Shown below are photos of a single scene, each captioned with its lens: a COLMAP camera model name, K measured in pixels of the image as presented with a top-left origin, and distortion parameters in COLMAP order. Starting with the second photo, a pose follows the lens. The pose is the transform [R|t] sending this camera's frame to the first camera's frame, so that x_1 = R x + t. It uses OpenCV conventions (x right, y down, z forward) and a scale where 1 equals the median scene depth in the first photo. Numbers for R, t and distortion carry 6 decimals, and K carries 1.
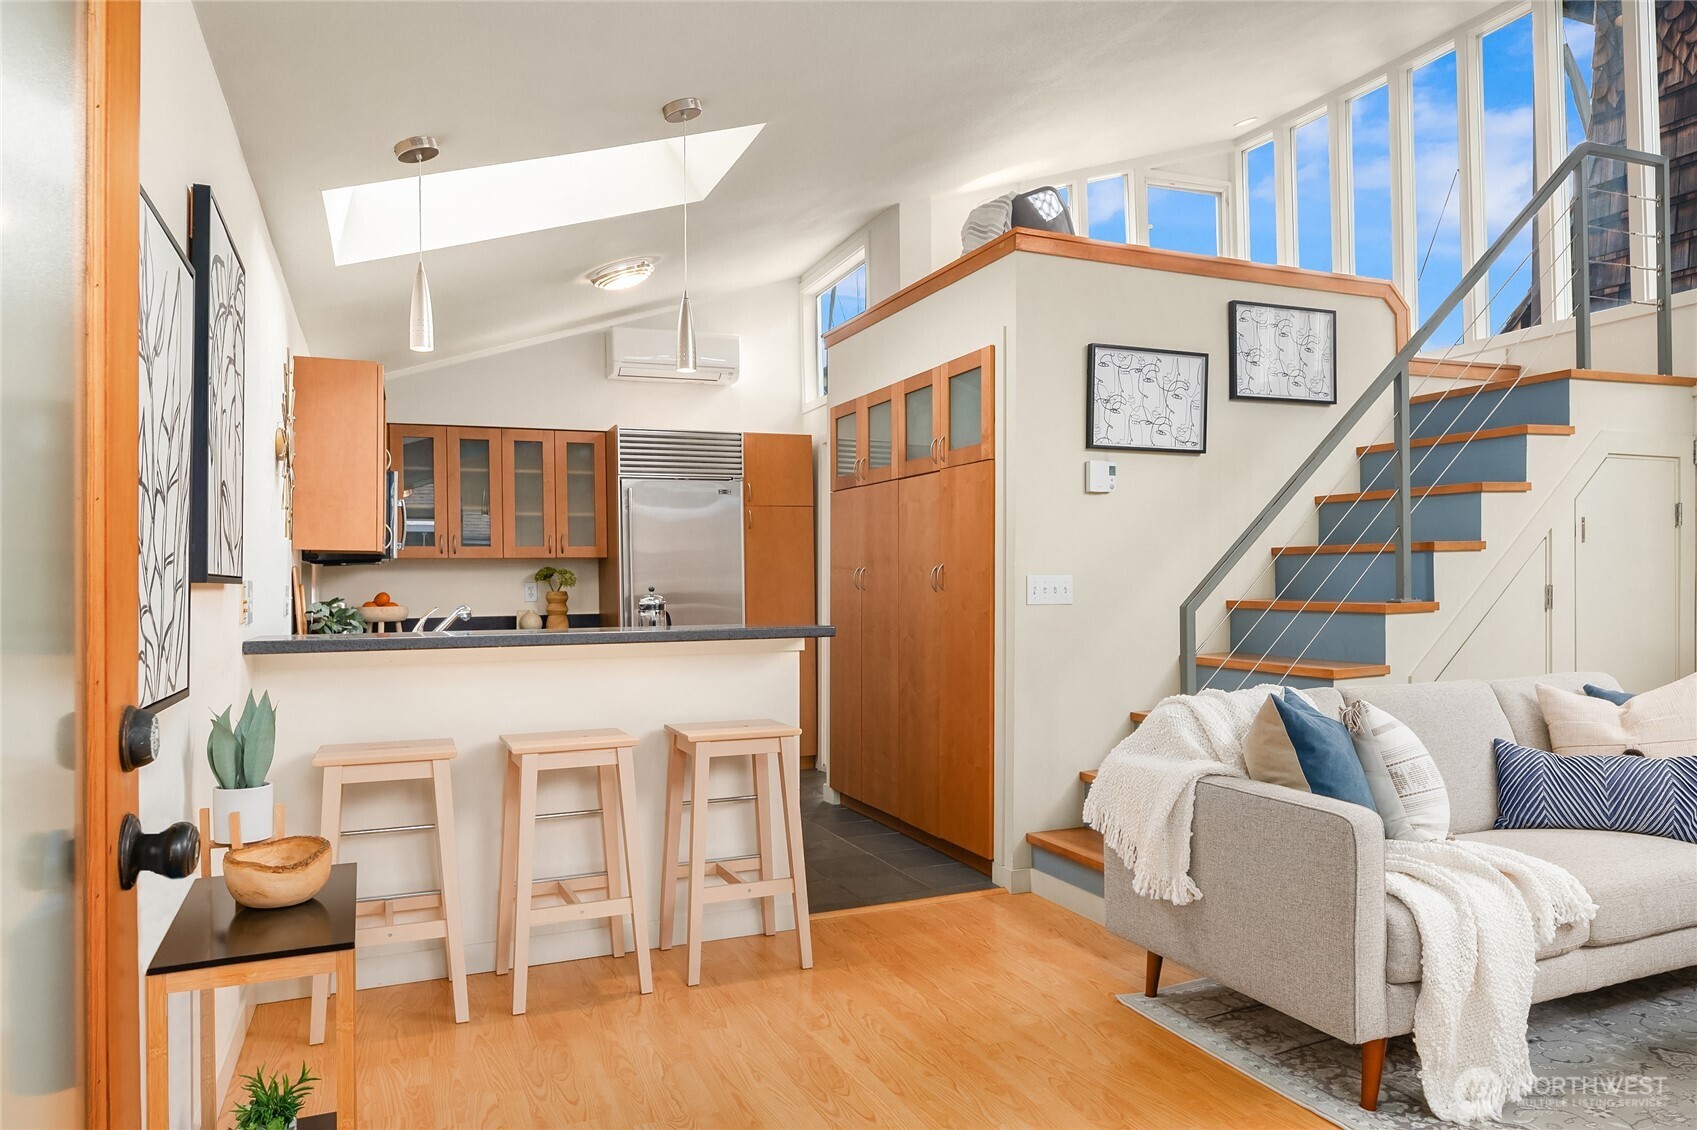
lens RADIAL K [[1116.5, 0, 858.6], [0, 1116.5, 579.6], [0, 0, 1]] dist [0.004913, -0.007649]
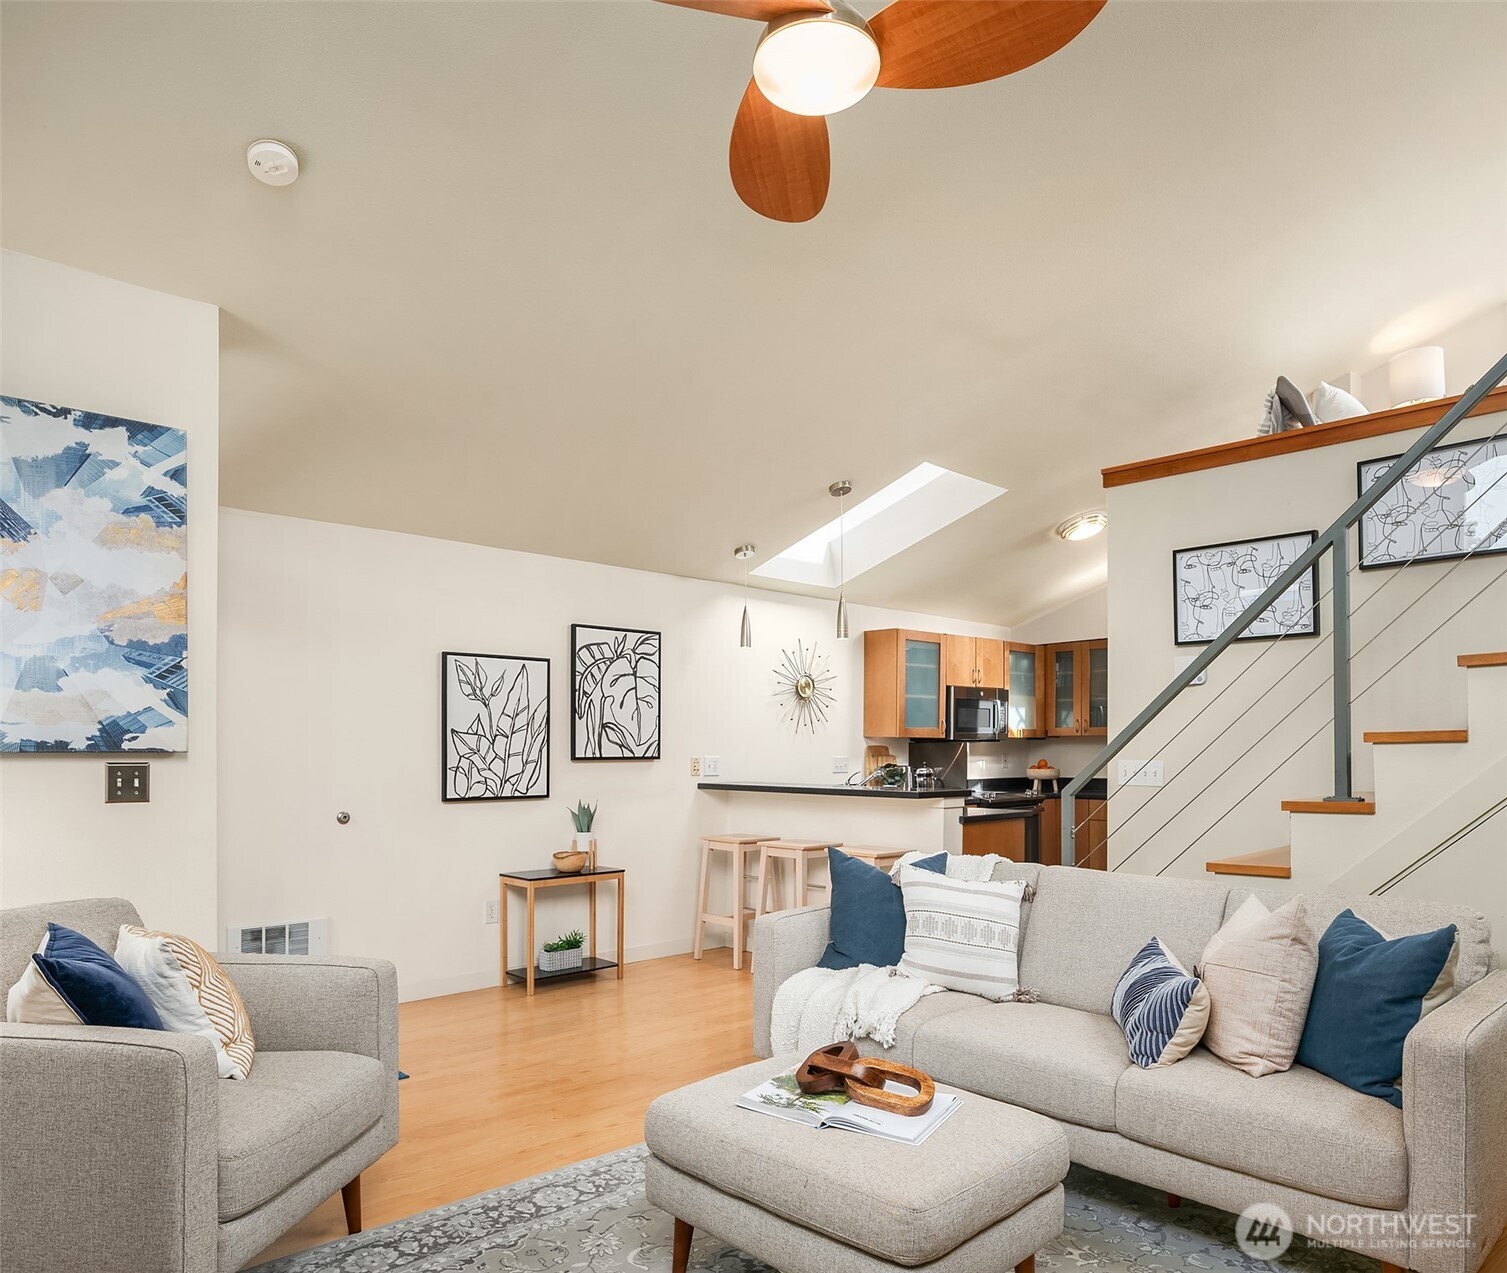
lens RADIAL K [[986.8, 0, 741.8], [0, 986.8, 742.4], [0, 0, 1]] dist [0.001978, -0.004091]
pose [[0.341320, 0.005346, -0.939932, 0.954907], [0.002357, 0.999976, 0.006543, -0.029123], [0.939944, -0.004448, 0.341299, 0.262168]]
